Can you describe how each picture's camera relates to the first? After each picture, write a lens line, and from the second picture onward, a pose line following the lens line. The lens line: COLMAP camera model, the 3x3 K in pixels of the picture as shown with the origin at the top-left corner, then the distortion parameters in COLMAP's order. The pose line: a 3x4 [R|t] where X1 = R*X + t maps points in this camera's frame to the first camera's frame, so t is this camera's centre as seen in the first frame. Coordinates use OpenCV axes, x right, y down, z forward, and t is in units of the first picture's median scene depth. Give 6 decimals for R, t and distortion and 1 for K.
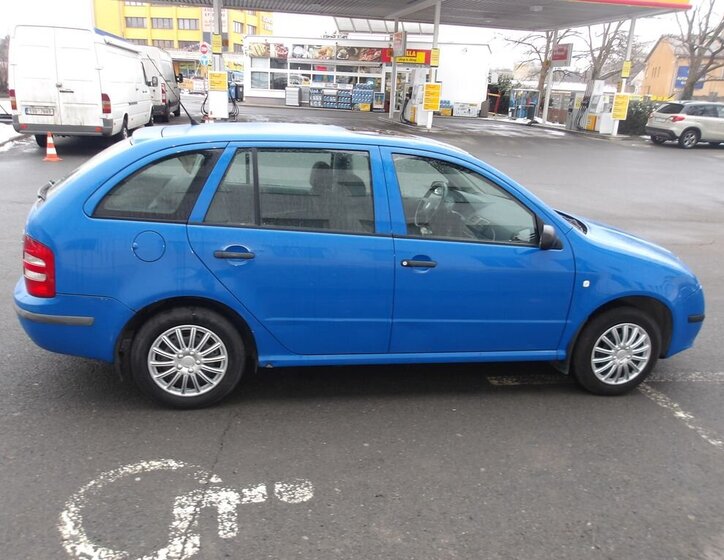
lens RADIAL K [[619.5, 0, 348.3], [0, 619.5, 291.1], [0, 0, 1]] dist [-0.016239, 0.005568]
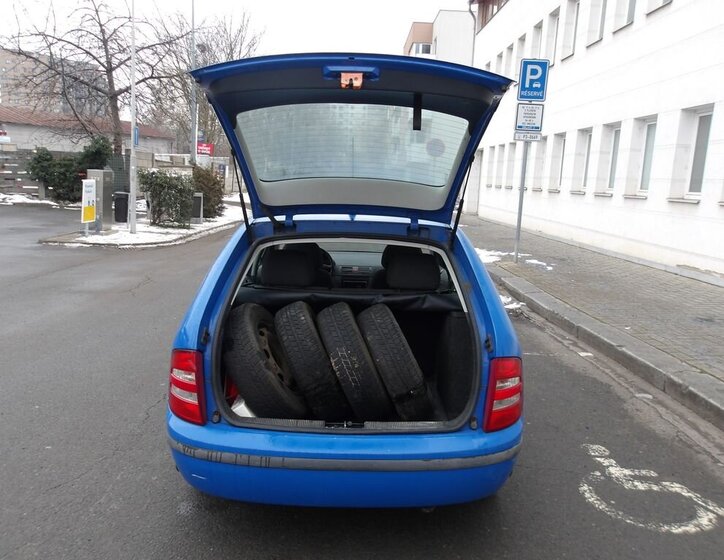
lens RADIAL K [[621.9, 0, 359.3], [0, 621.9, 281.5], [0, 0, 1]] dist [0.002491, 0.009080]
pose [[0.188326, -0.198932, 0.961748, -0.319017], [0.275837, 0.950567, 0.142606, -0.085945], [-0.942575, 0.238430, 0.233890, 0.229892]]
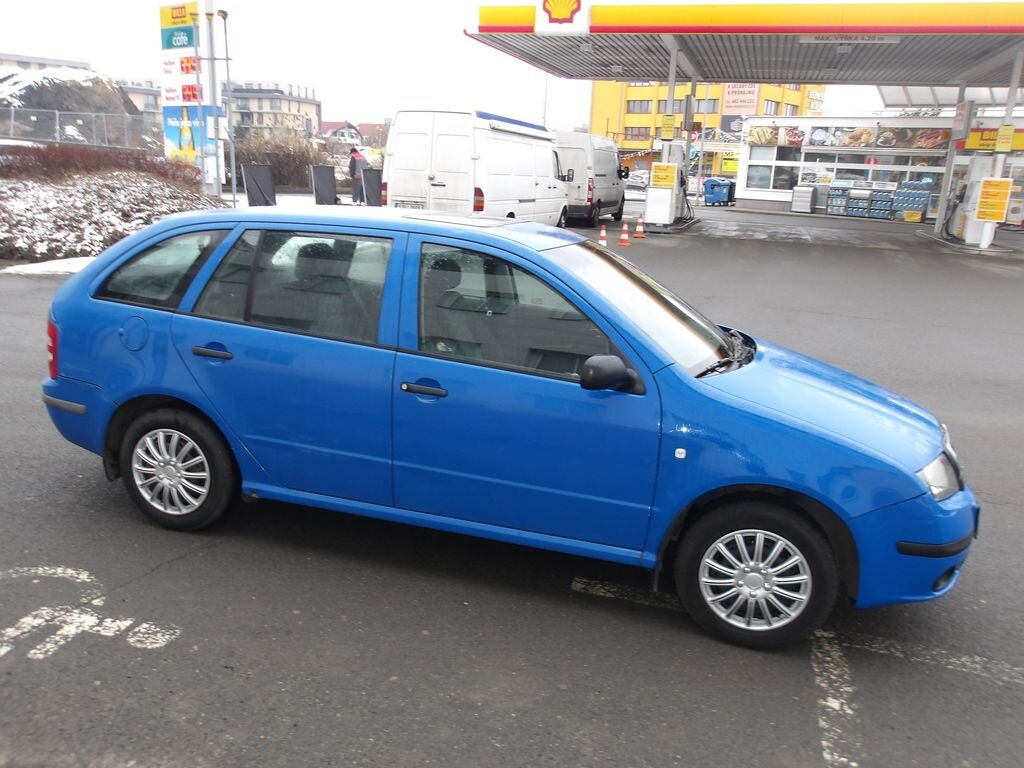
lens RADIAL K [[855.6, 0, 507.4], [0, 855.6, 385.7], [0, 0, 1]] dist [-0.004739, 0.016304]
pose [[0.891425, 0.106497, -0.440477, 0.167760], [-0.146597, 0.987499, -0.057924, -0.001091], [0.428802, 0.116207, 0.895893, 0.031508]]
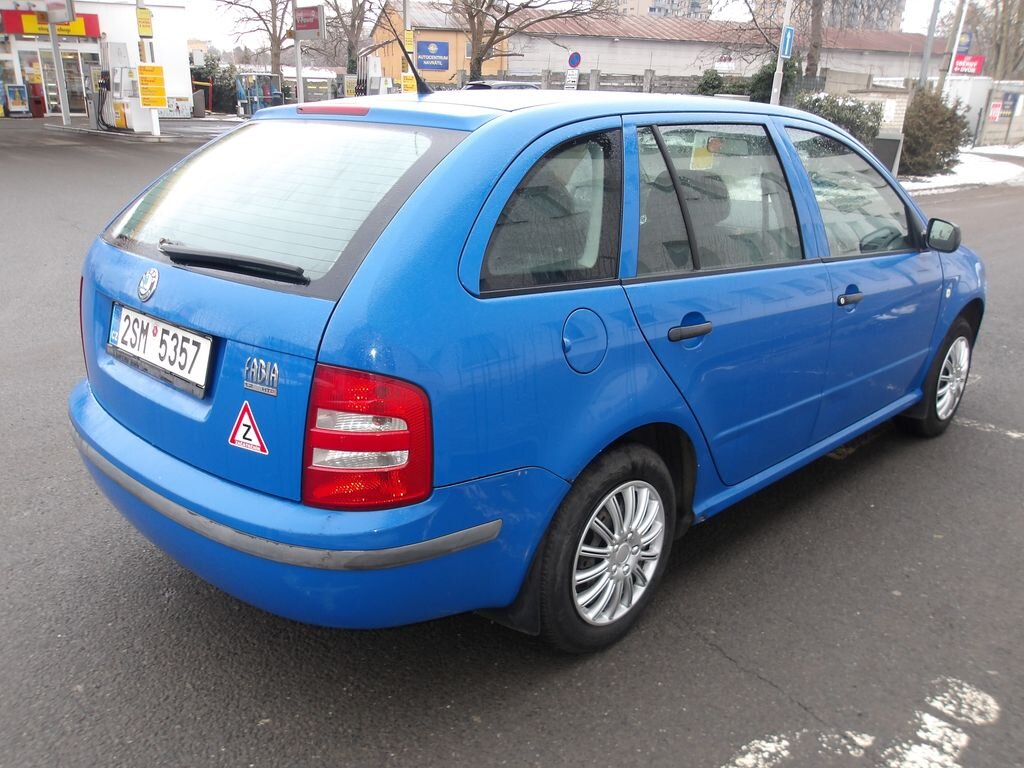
lens RADIAL K [[863.2, 0, 489.7], [0, 863.2, 396.9], [0, 0, 1]] dist [-0.010202, -0.005711]
pose [[0.829987, -0.209137, 0.517091, -0.173988], [0.189395, 0.977637, 0.091405, -0.024822], [-0.524643, 0.022070, 0.851036, 0.113618]]
